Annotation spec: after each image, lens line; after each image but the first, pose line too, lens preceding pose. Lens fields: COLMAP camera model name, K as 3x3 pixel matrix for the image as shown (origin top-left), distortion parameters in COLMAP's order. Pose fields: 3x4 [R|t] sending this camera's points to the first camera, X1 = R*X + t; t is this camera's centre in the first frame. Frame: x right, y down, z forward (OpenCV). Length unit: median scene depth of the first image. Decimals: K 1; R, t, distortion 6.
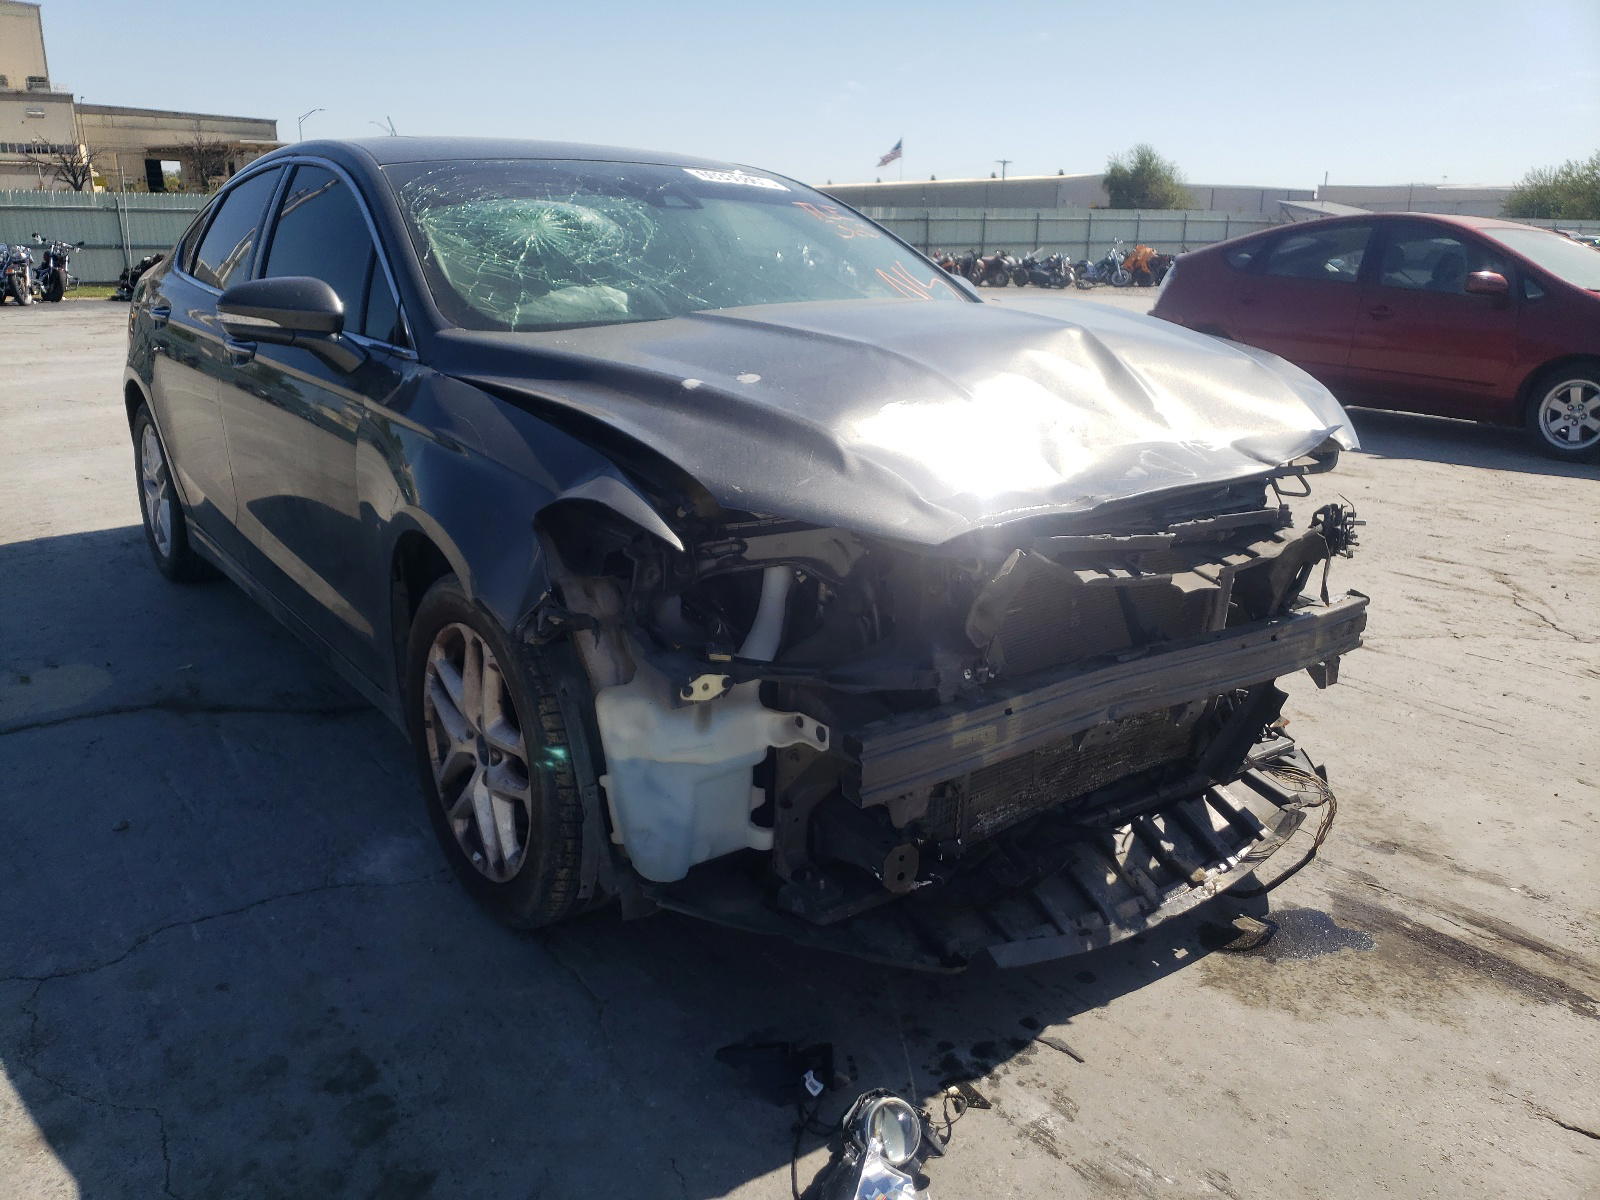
lens RADIAL K [[1267.6, 0, 814.4], [0, 1267.6, 595.1], [0, 0, 1]] dist [0.030620, -0.023572]
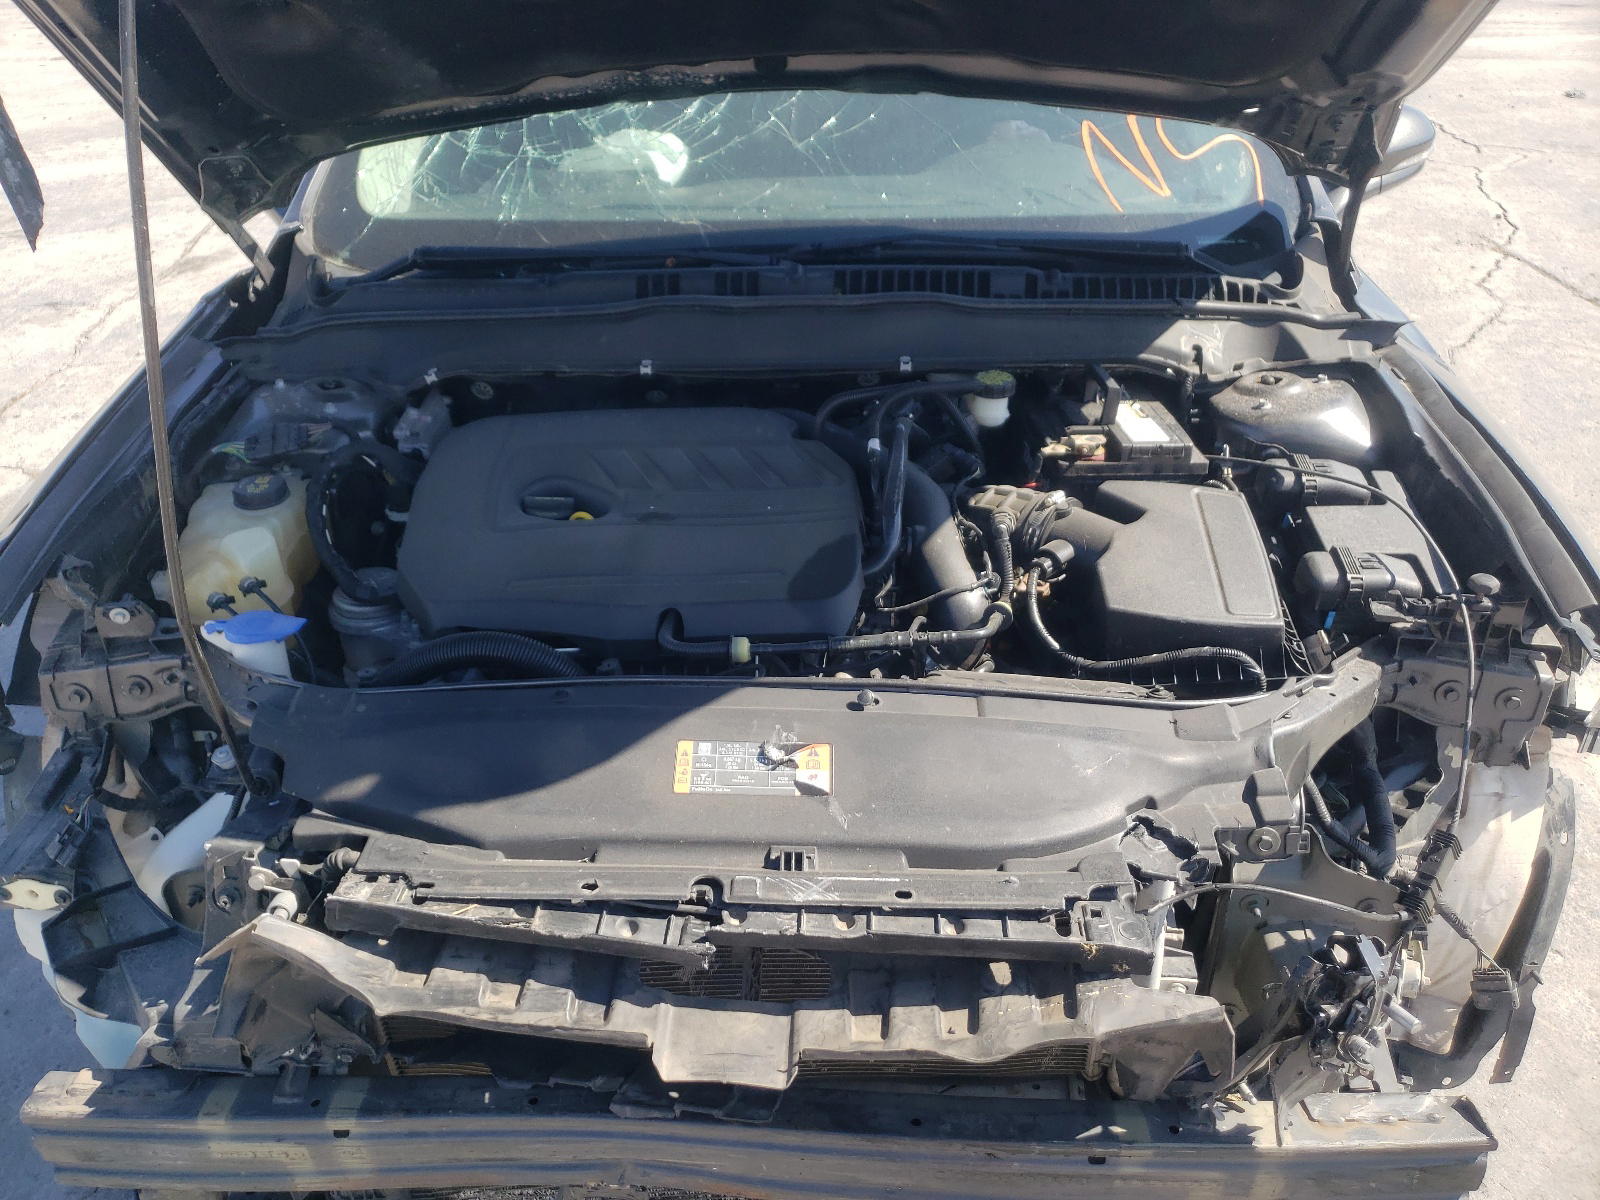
lens RADIAL K [[1267.6, 0, 789.6], [0, 1267.6, 600.3], [0, 0, 1]] dist [0.030620, -0.023572]
pose [[0.776133, 0.290386, -0.559727, 0.465277], [-0.139410, 0.944707, 0.296805, -0.277750], [0.614966, -0.152329, 0.773701, 0.583504]]
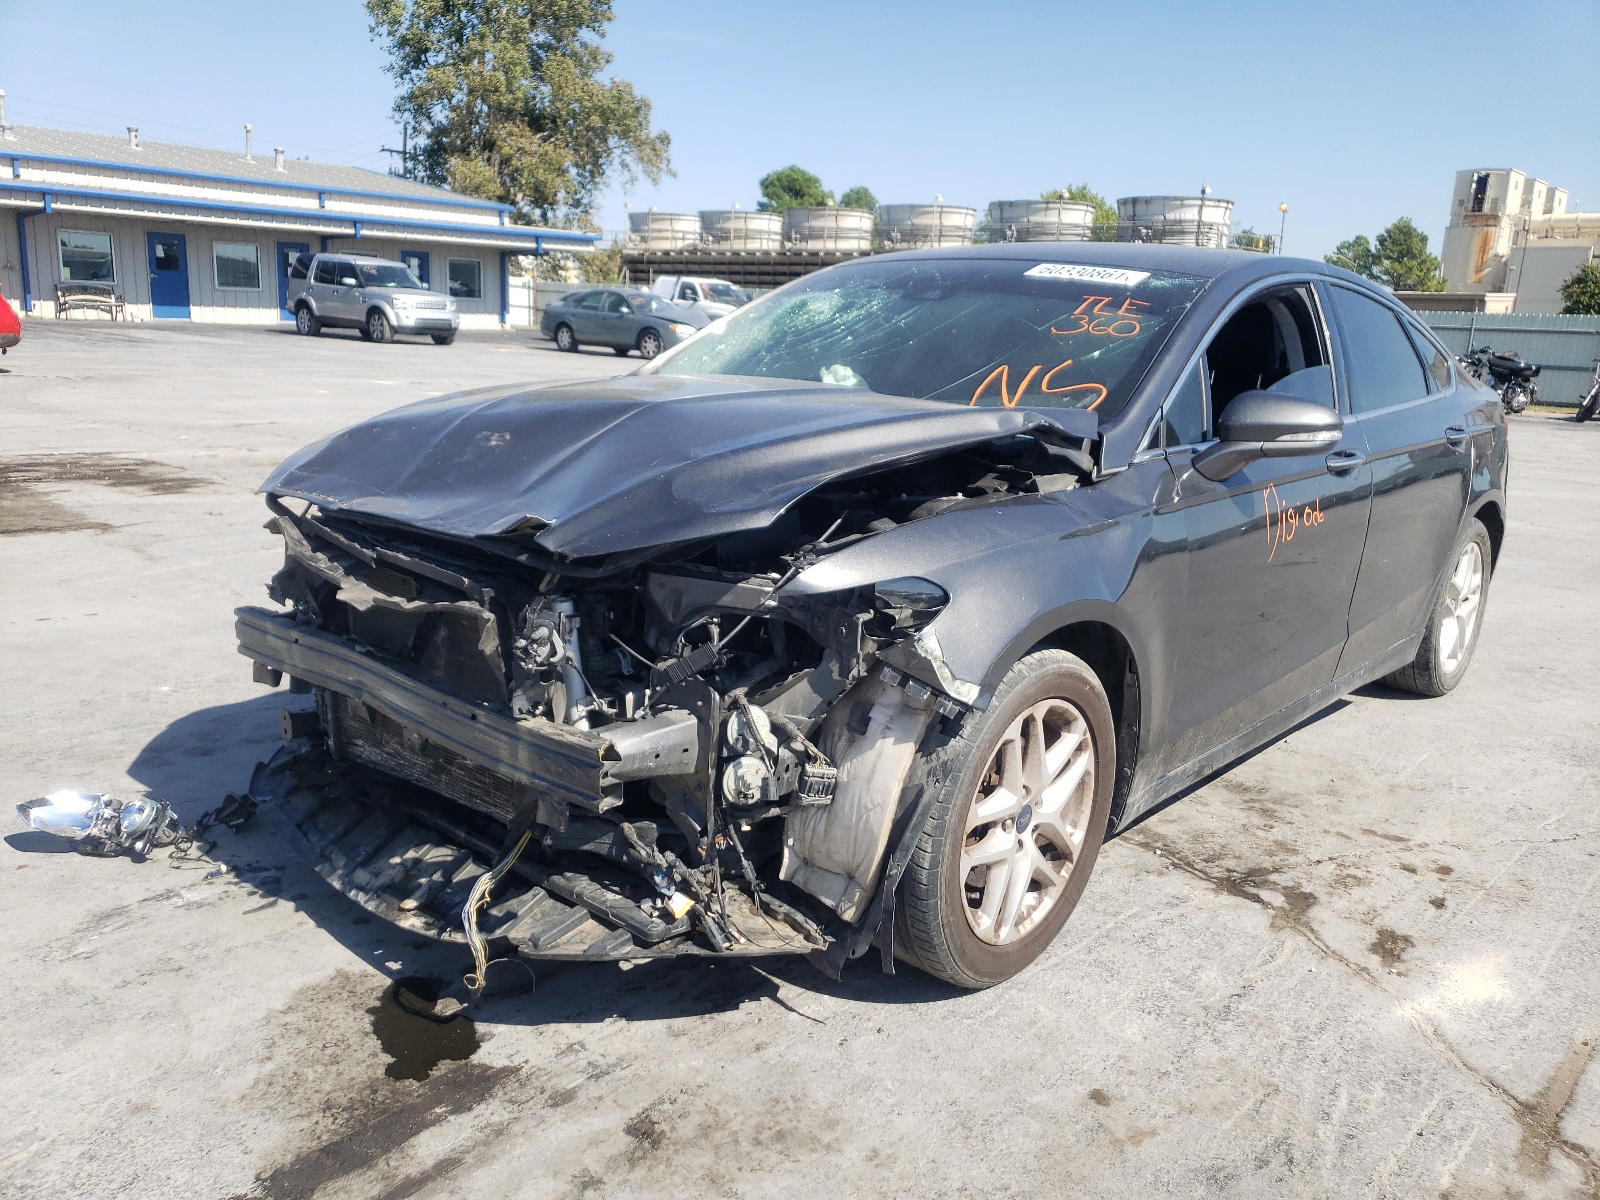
lens RADIAL K [[1267.6, 0, 815.8], [0, 1267.6, 595.2], [0, 0, 1]] dist [0.030620, -0.023572]
pose [[0.203243, 0.212633, -0.955761, 1.270779], [-0.307228, 0.940686, 0.143947, -0.261749], [0.929679, 0.264380, 0.256515, 0.945158]]
